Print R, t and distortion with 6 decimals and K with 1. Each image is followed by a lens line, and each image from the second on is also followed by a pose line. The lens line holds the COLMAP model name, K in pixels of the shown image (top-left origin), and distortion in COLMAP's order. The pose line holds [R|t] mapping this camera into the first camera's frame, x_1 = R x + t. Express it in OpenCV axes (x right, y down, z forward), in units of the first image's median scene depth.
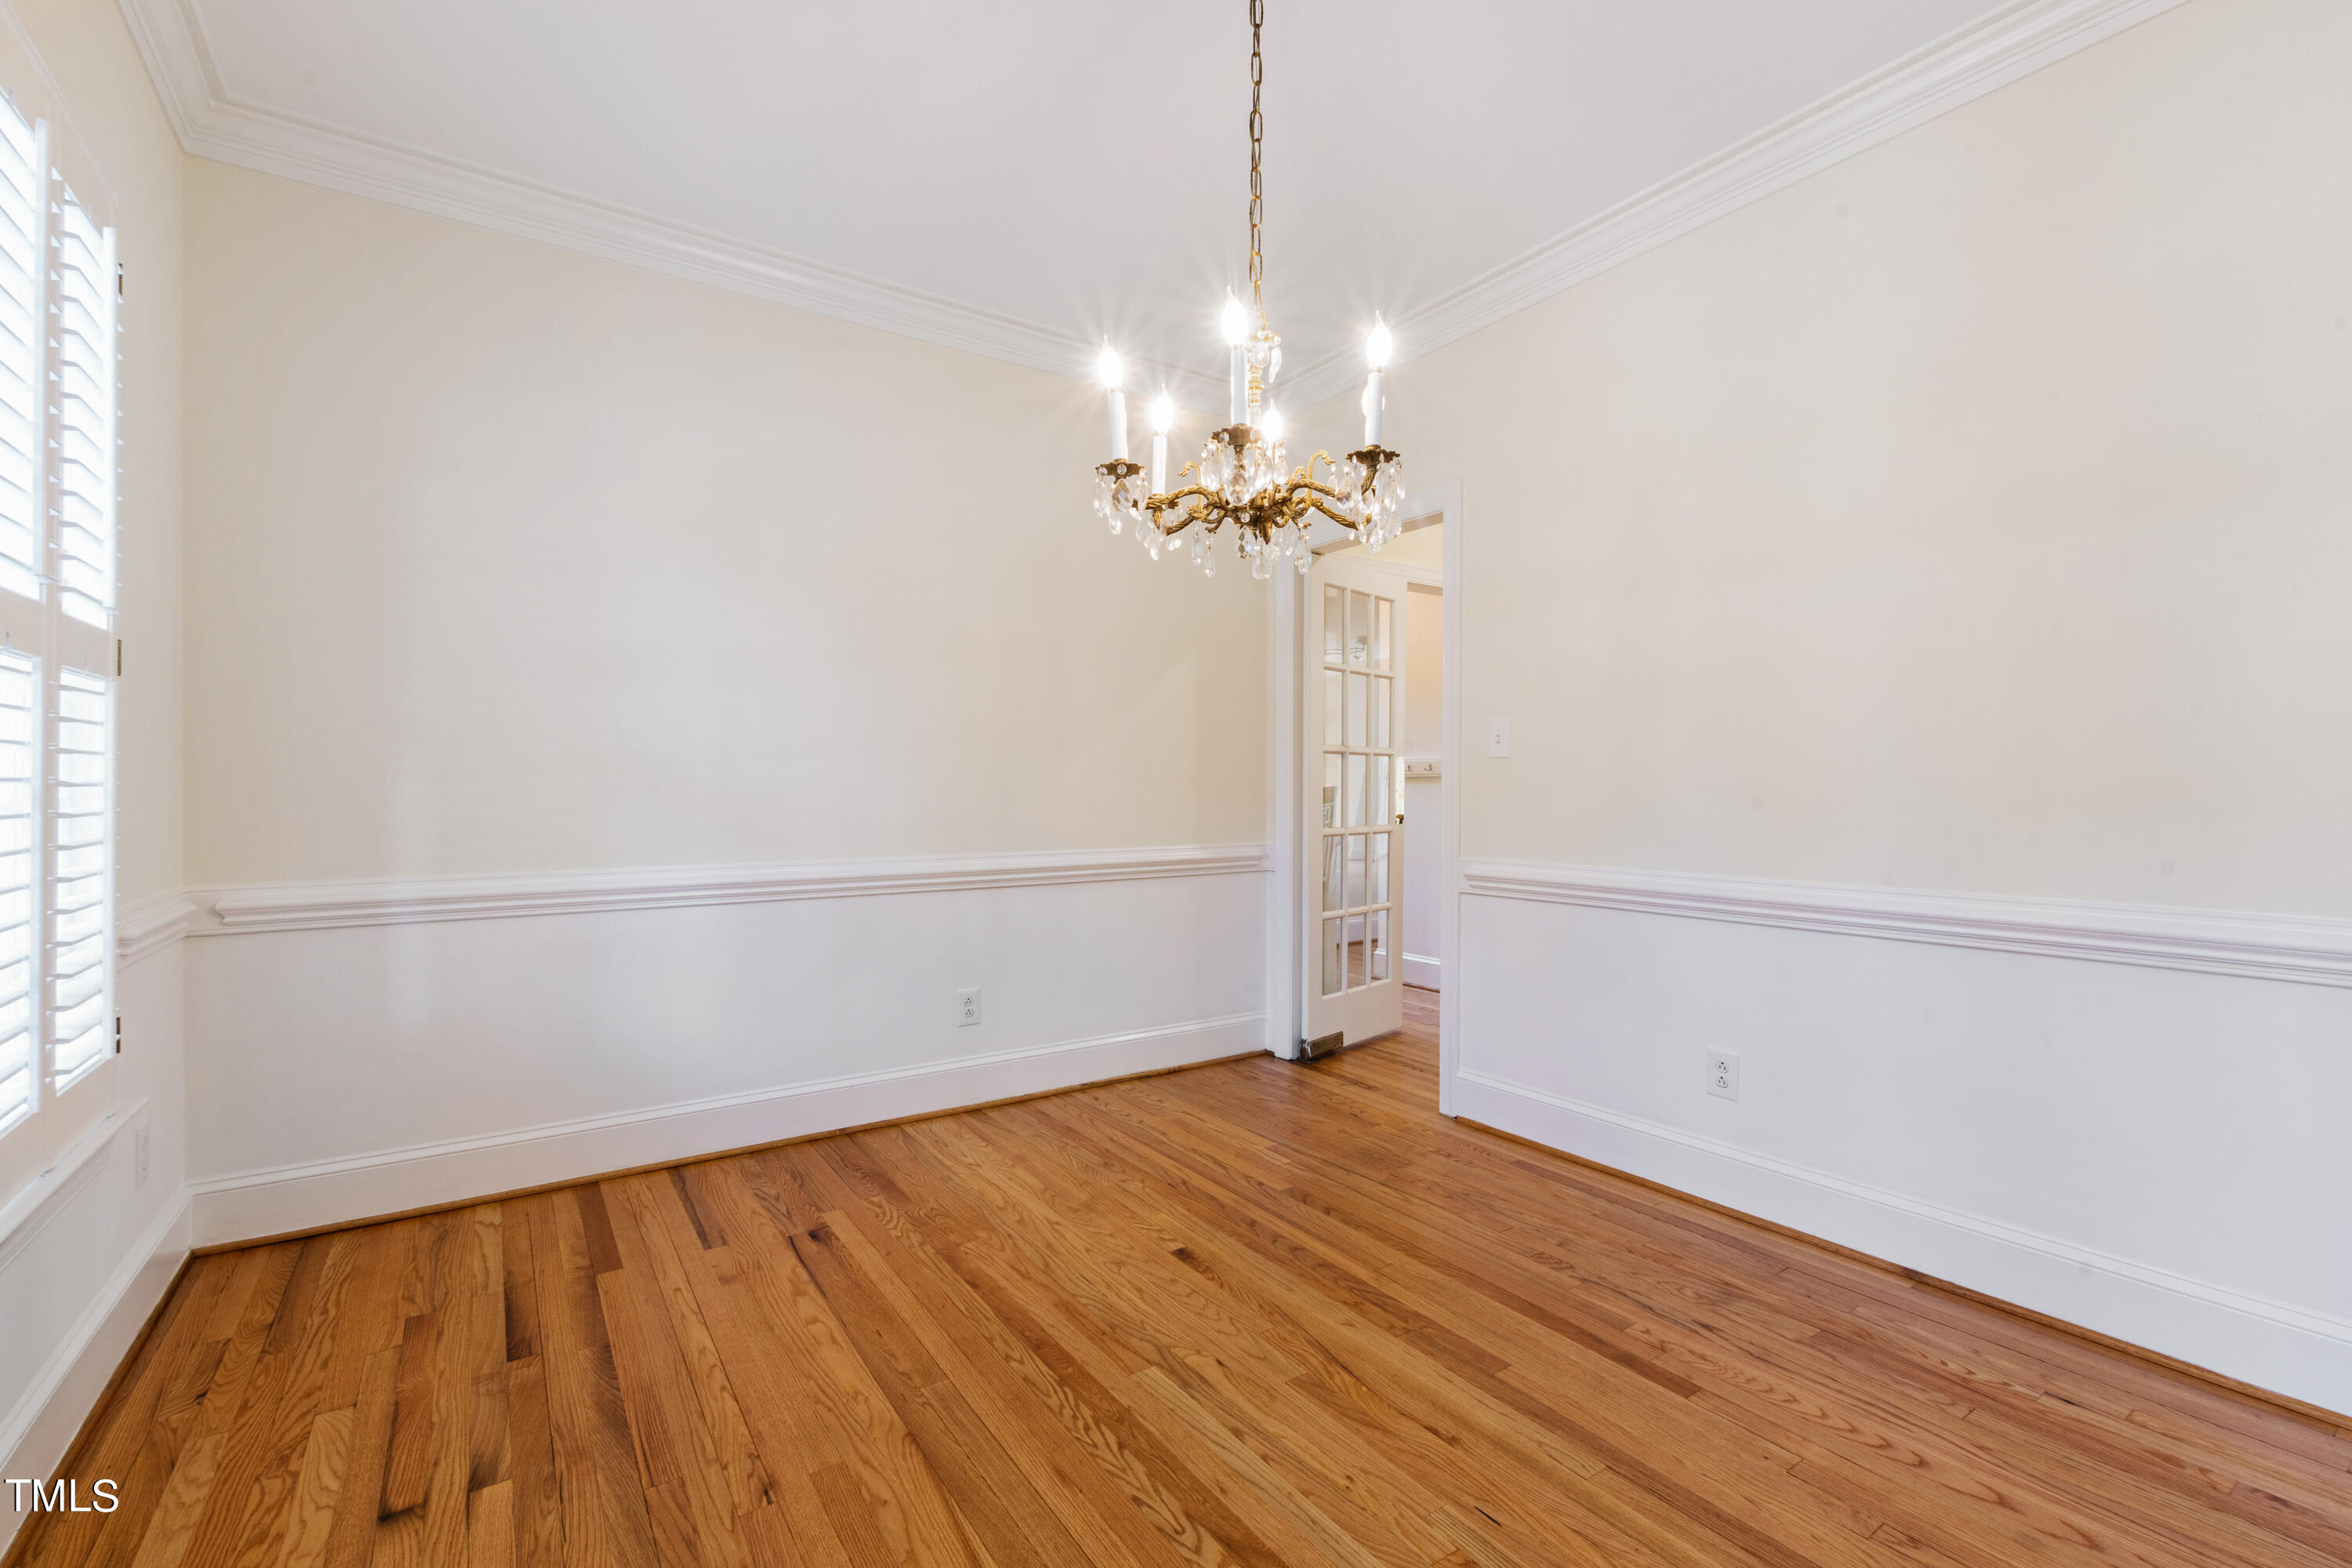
lens RADIAL K [[1015.6, 0, 1176.0], [0, 1015.6, 784.0], [0, 0, 1]] dist [0.011437, -0.005461]
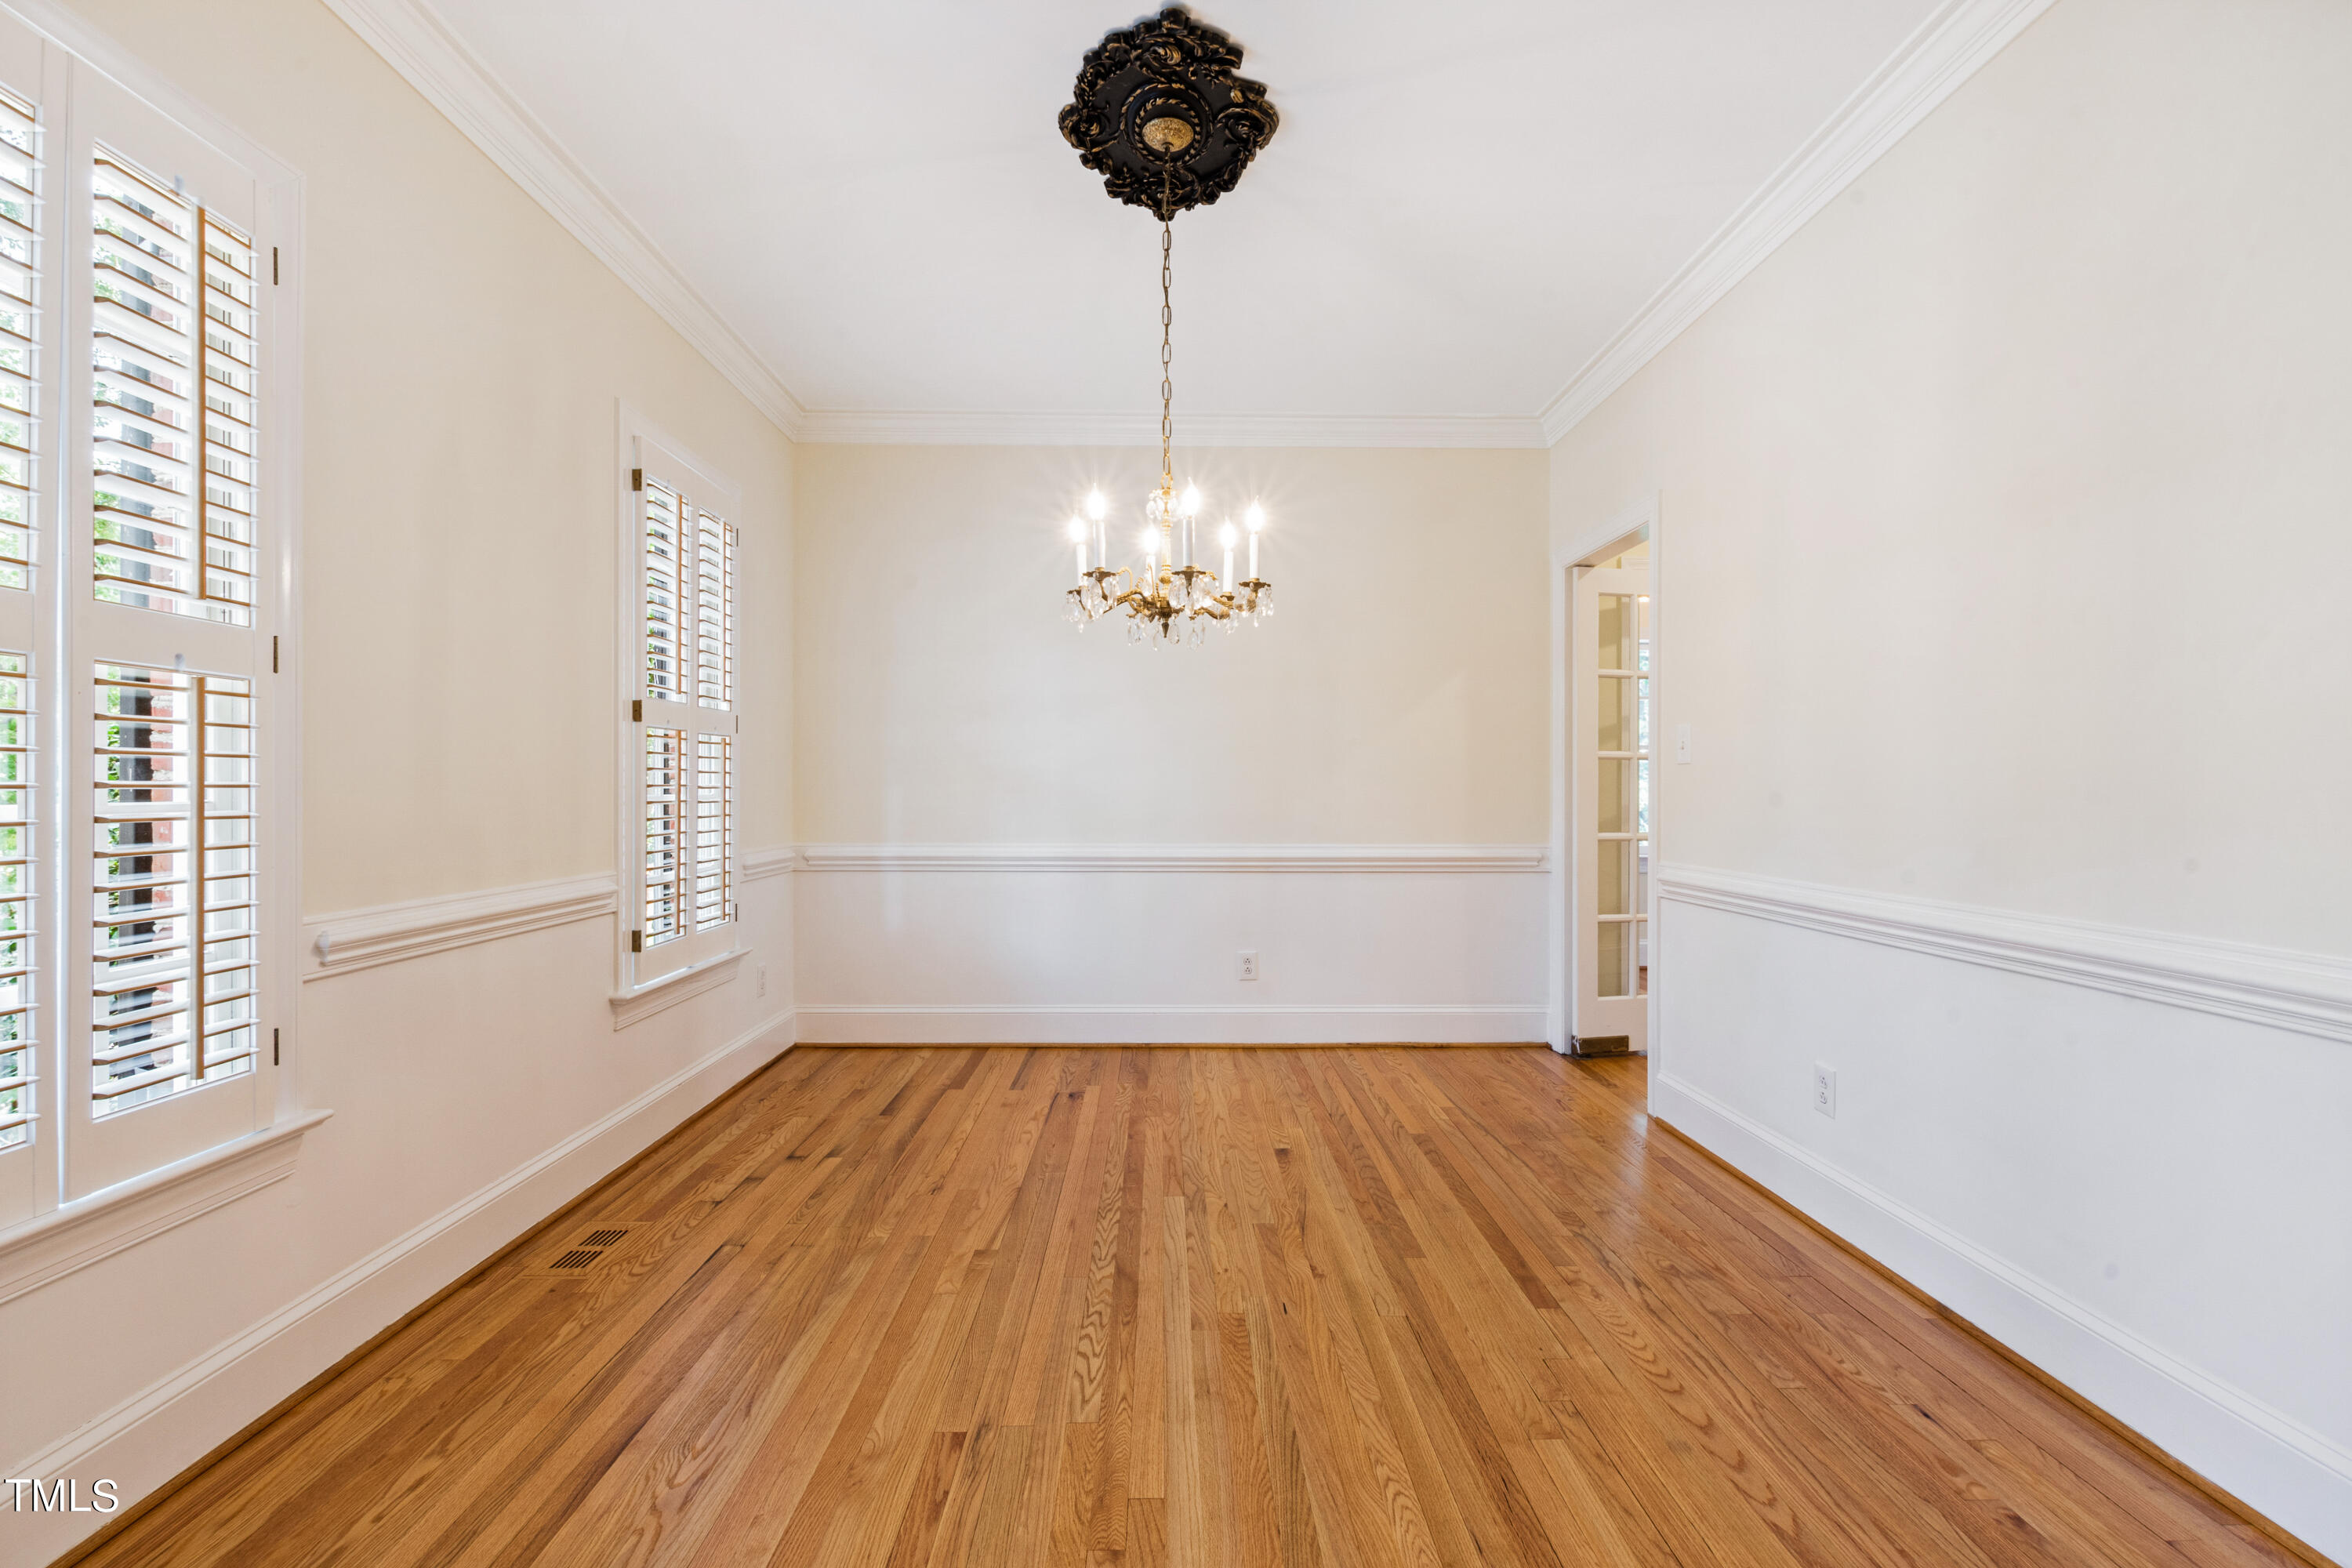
lens RADIAL K [[1038.0, 0, 1175.7], [0, 1038.0, 793.5], [0, 0, 1]] dist [0.000642, -0.000109]
pose [[0.839101, 0.006077, -0.543941, 0.621641], [-0.002764, 0.999972, 0.006908, -0.003102], [0.543968, -0.004293, 0.839095, -0.185359]]
